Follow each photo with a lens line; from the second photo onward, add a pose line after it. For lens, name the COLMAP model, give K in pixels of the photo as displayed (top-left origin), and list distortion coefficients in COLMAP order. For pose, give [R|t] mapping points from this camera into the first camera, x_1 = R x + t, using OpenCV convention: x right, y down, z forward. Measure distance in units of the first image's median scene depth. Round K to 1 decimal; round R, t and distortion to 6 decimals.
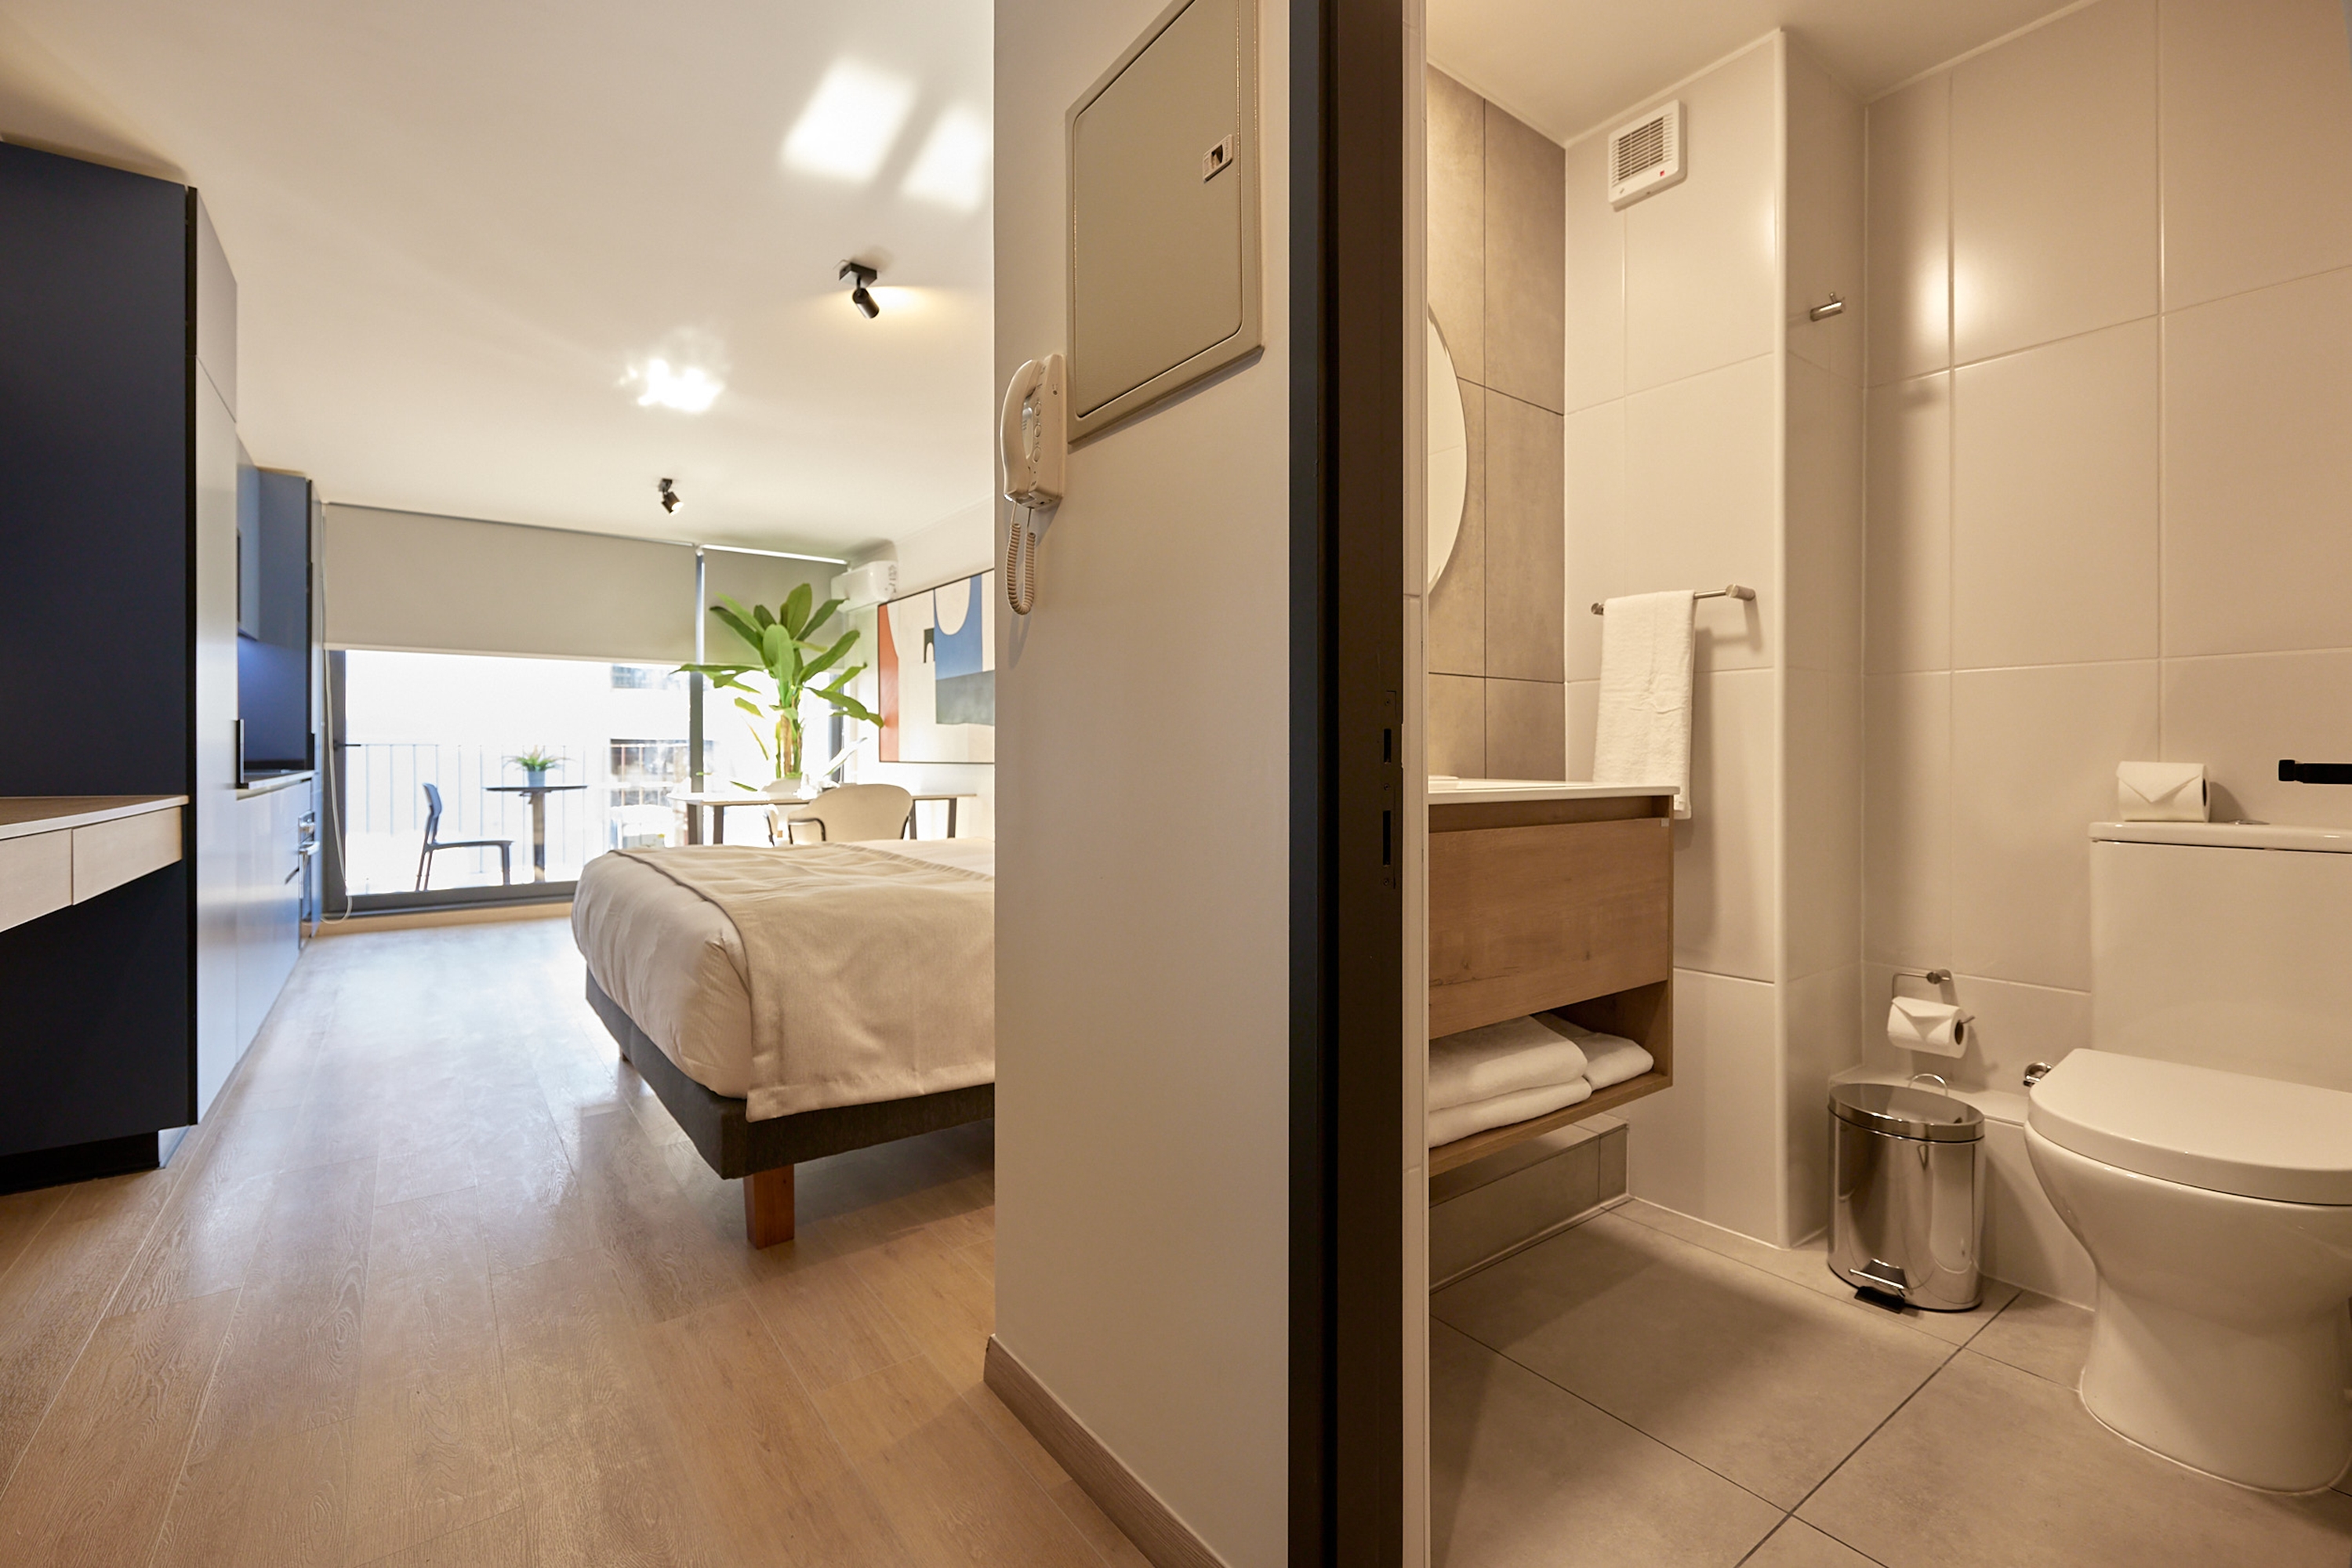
lens RADIAL K [[1027.7, 0, 1180.3], [0, 1027.7, 756.1], [0, 0, 1]] dist [0.014161, 0.000291]
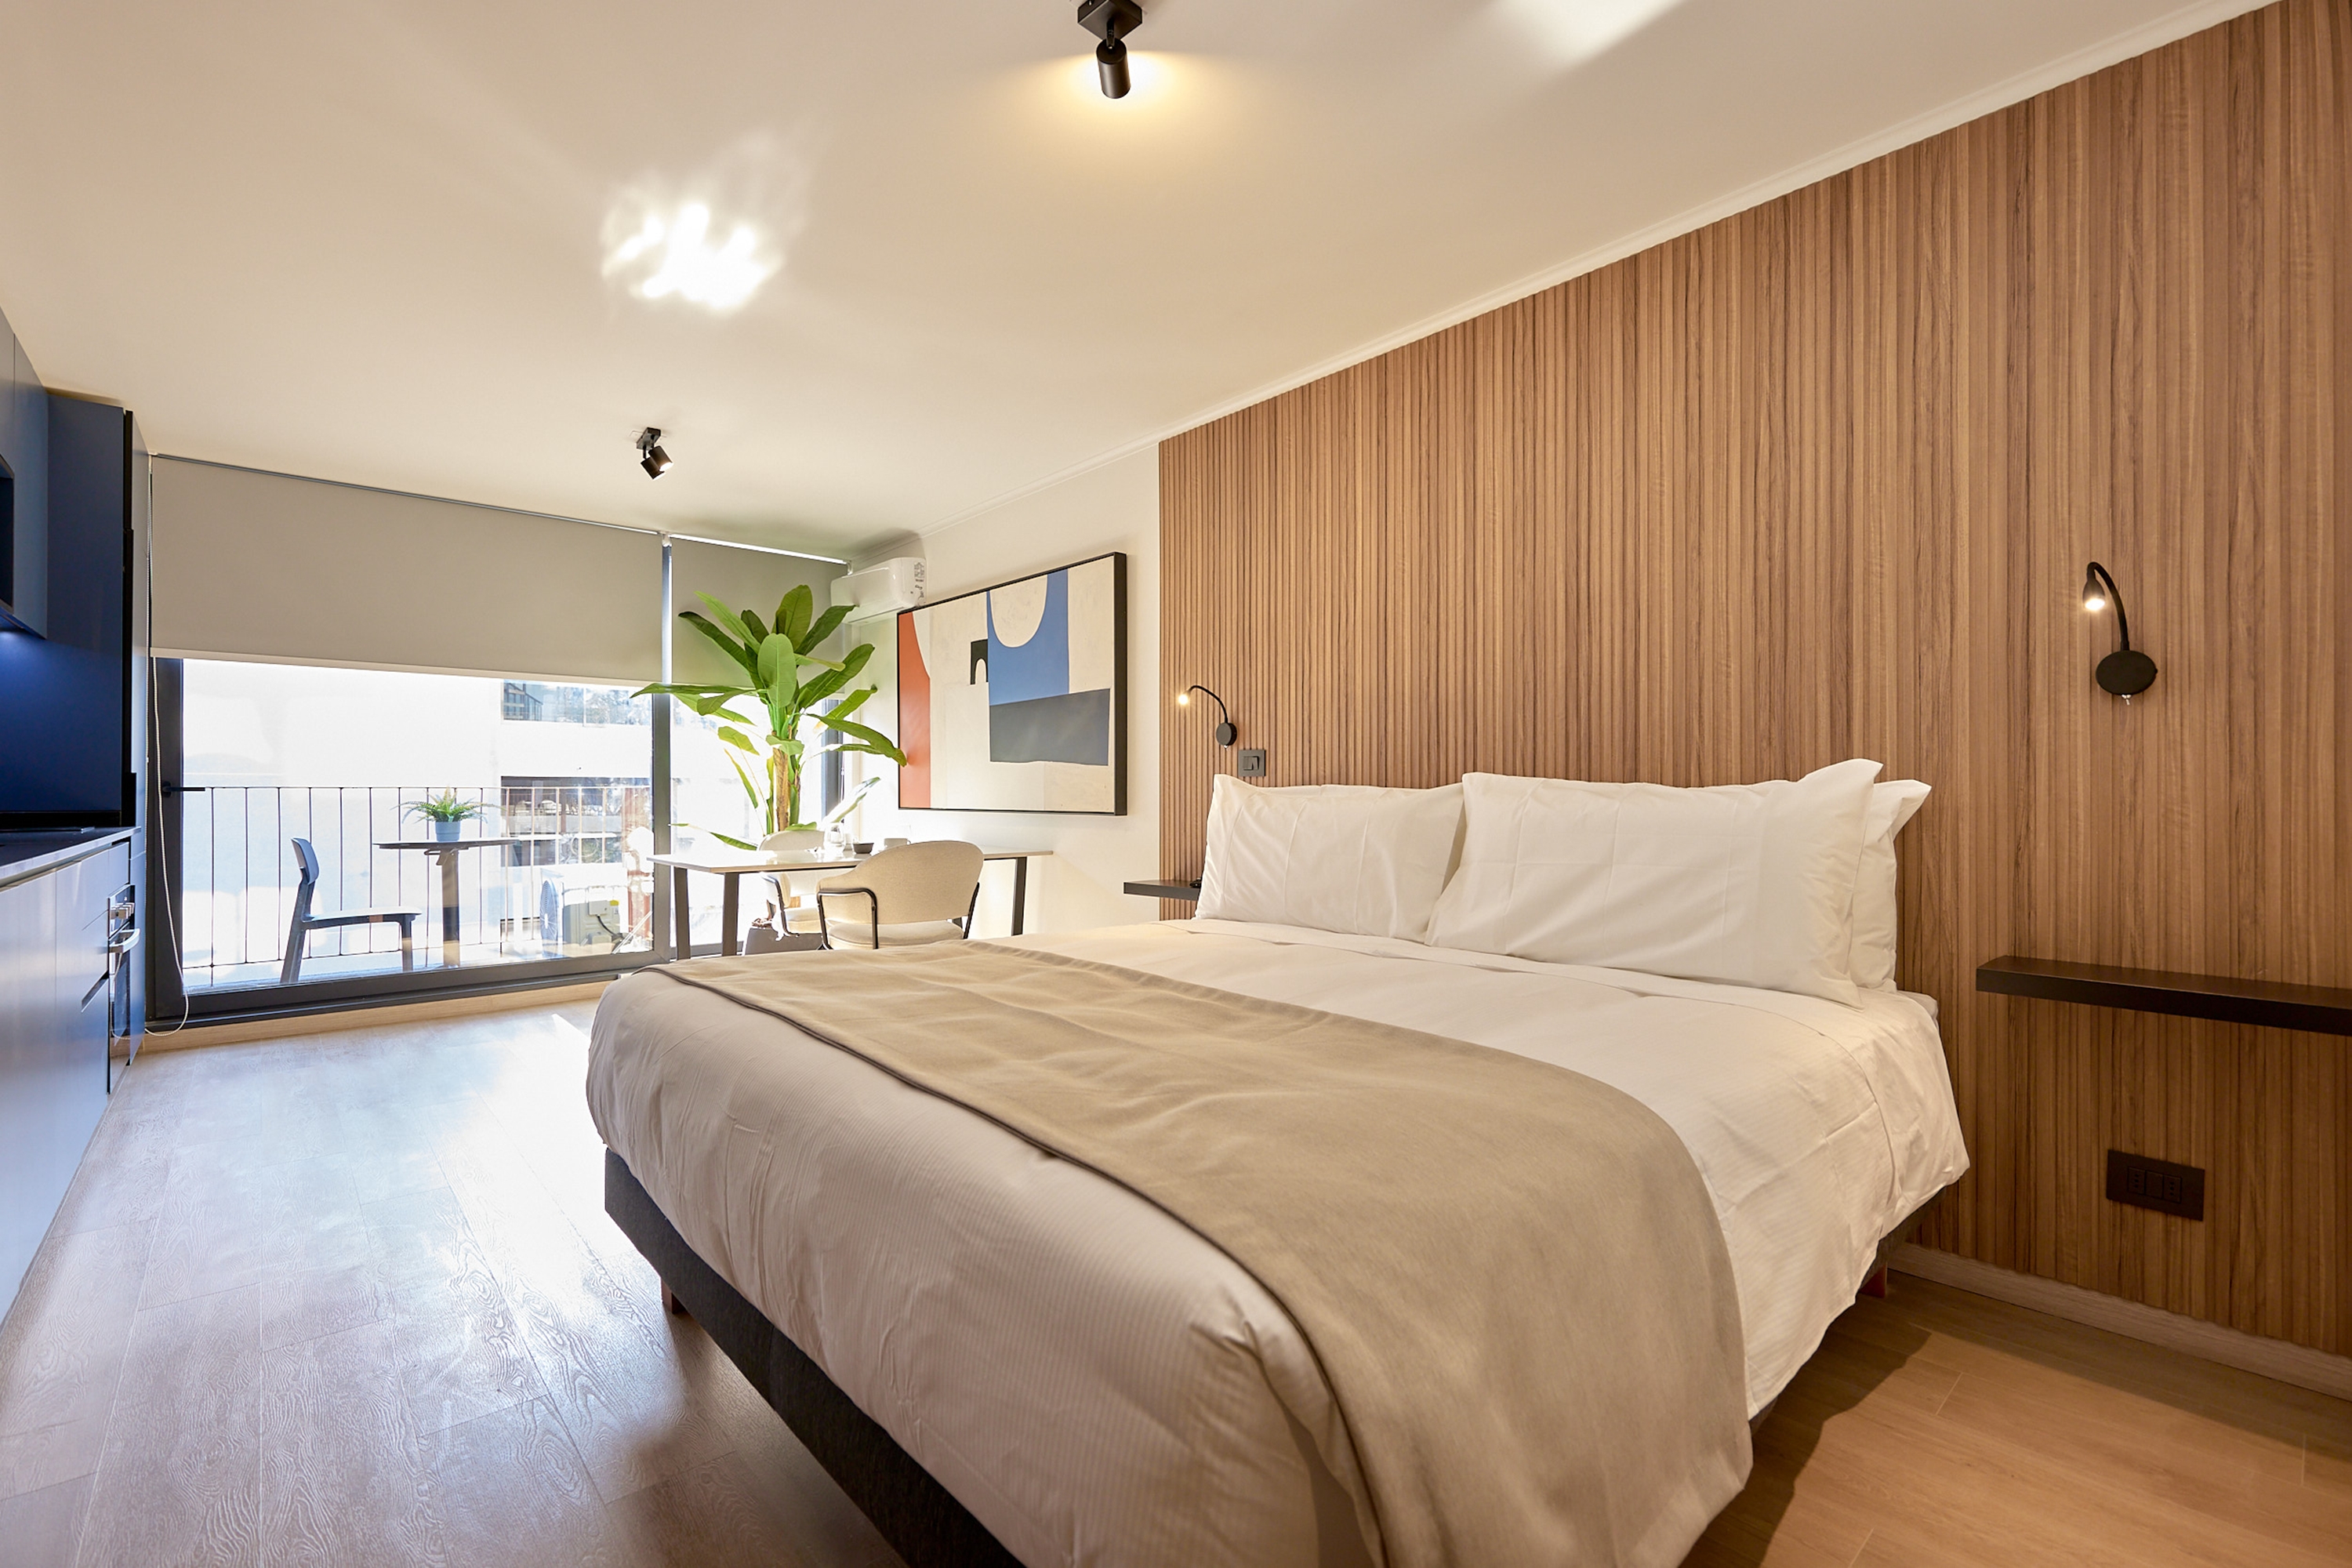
lens RADIAL K [[1027.7, 0, 1162.7], [0, 1027.7, 790.8], [0, 0, 1]] dist [0.014161, 0.000291]
pose [[0.996795, 0.000258, 0.080001, -0.171577], [0.000011, 0.999994, -0.003363, -0.006605], [-0.080002, 0.003353, 0.996789, 0.210010]]
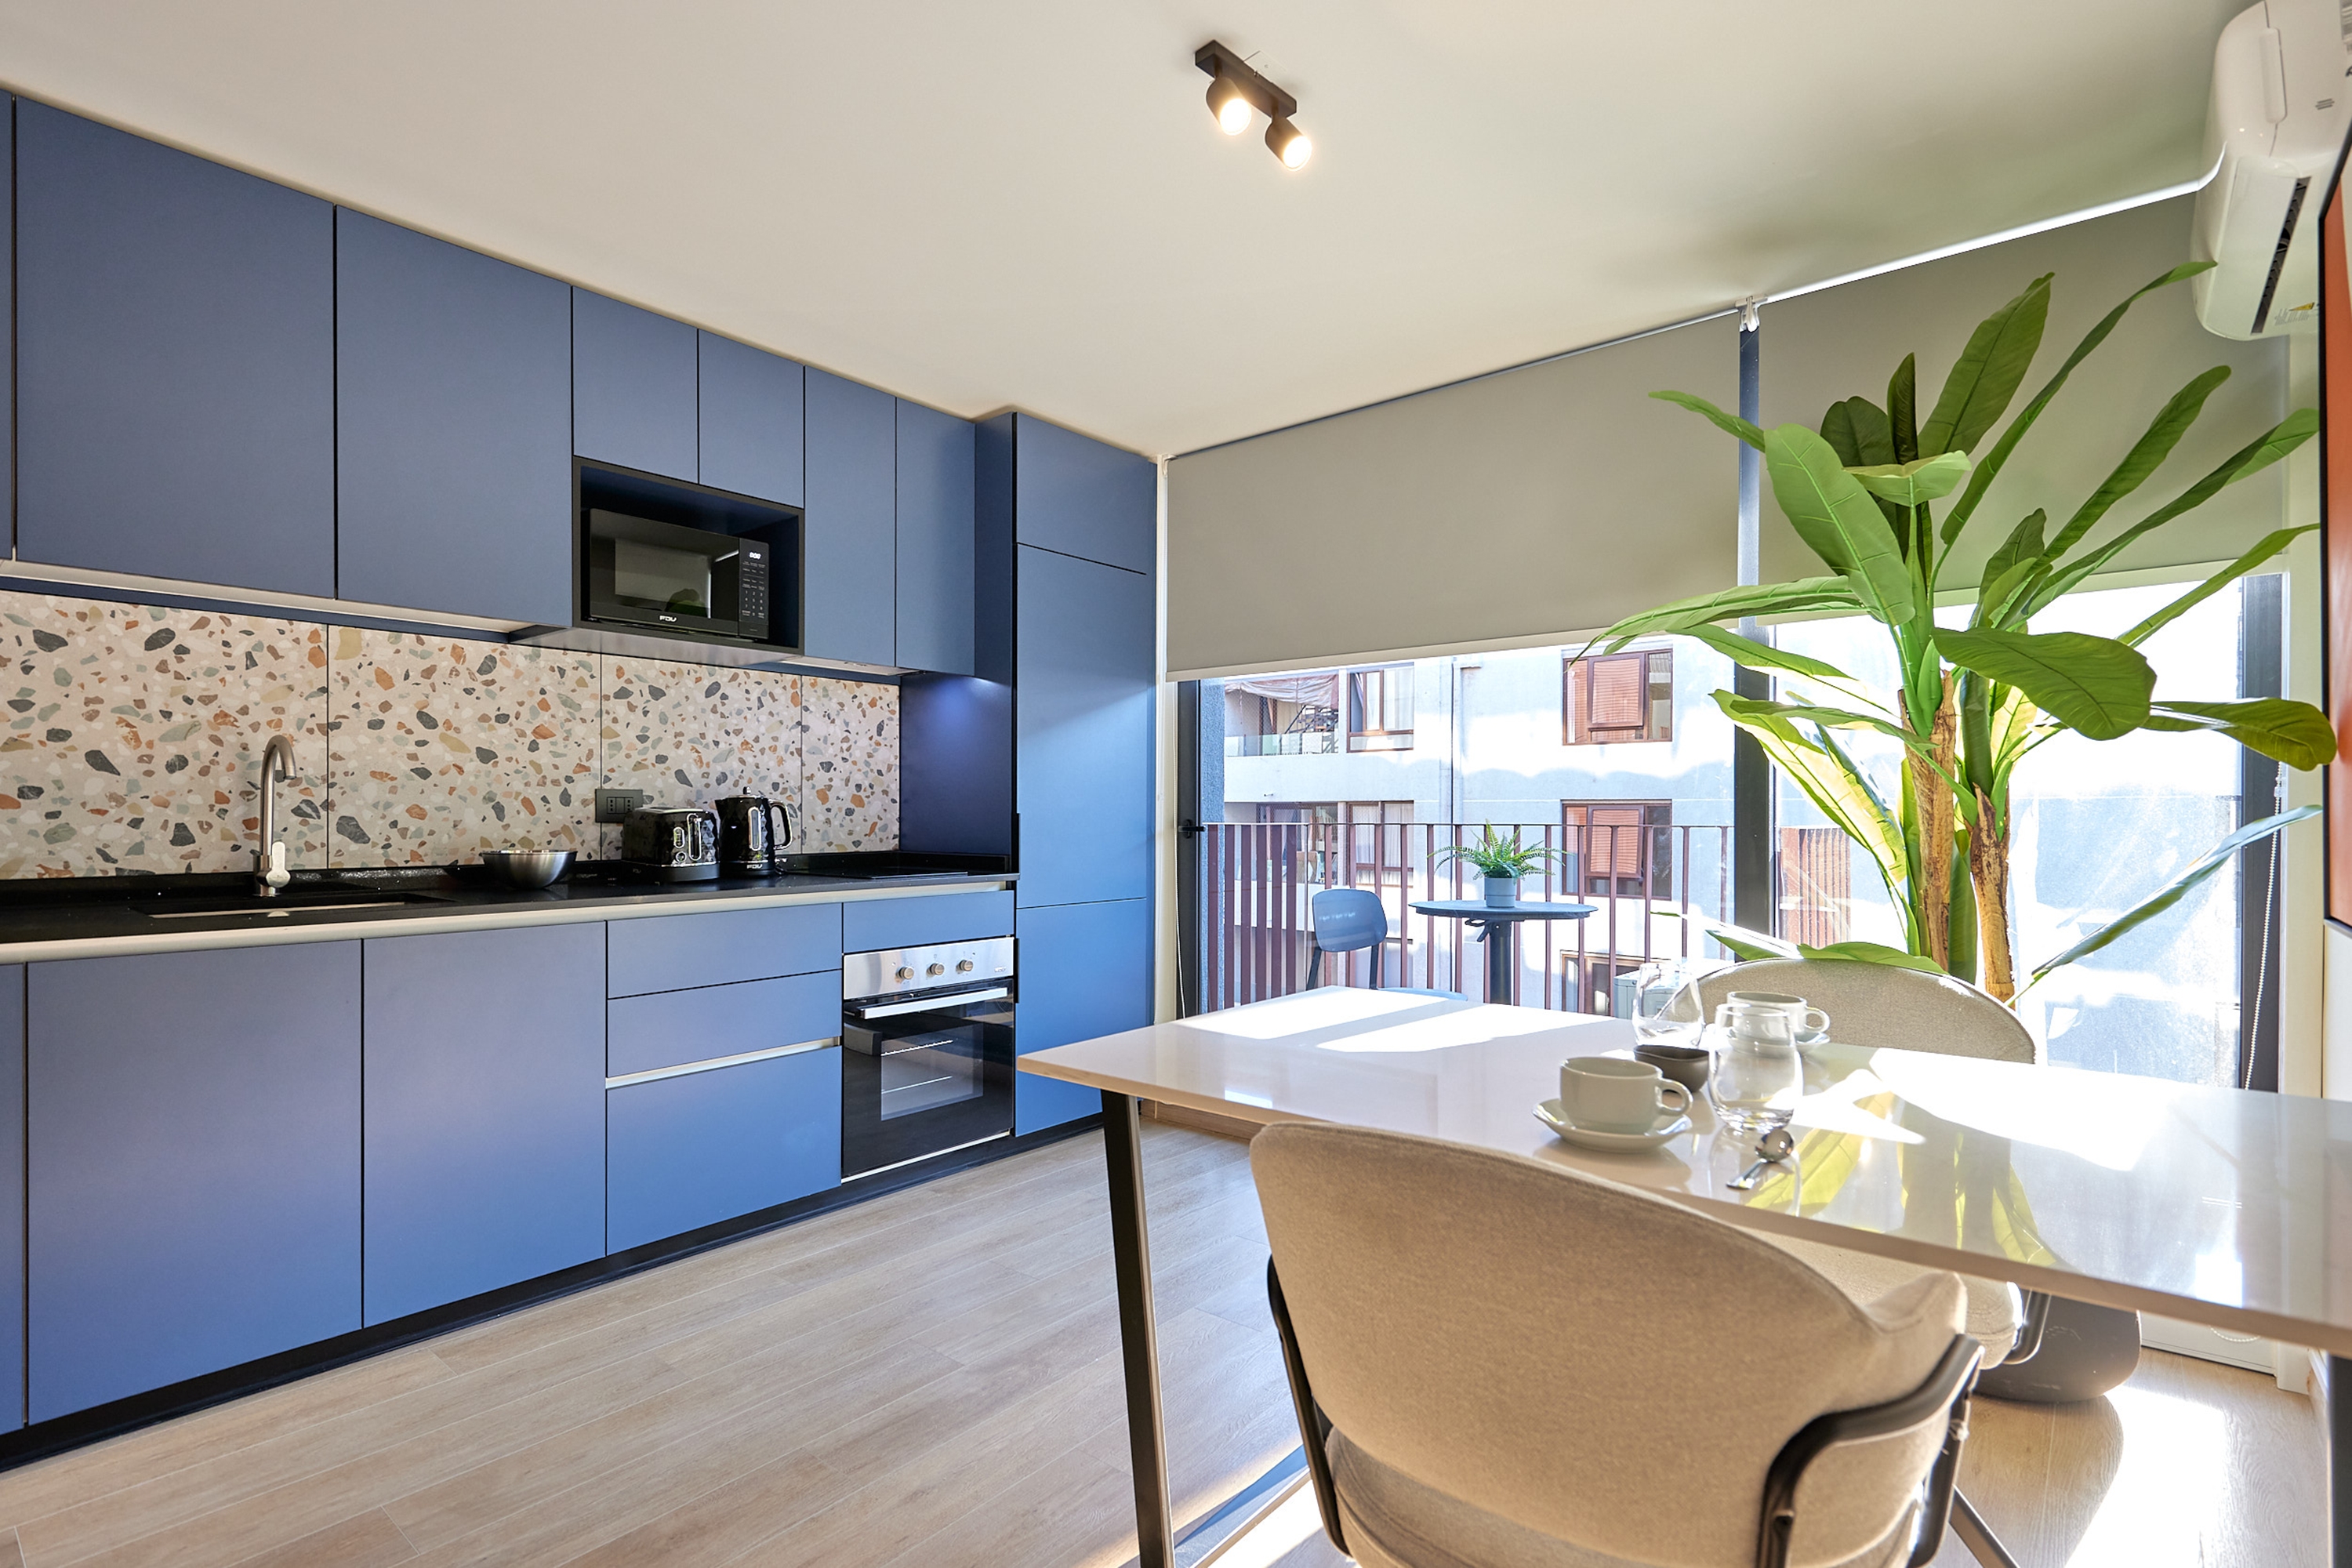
lens RADIAL K [[1111.9, 0, 1161.2], [0, 1111.9, 807.3], [0, 0, 1]] dist [0.001662, -0.000035]
pose [[0.220139, -0.001705, -0.975467, -0.133116], [-0.003545, 0.999990, -0.002548, -0.021295], [0.975462, 0.004019, 0.220131, 0.798675]]
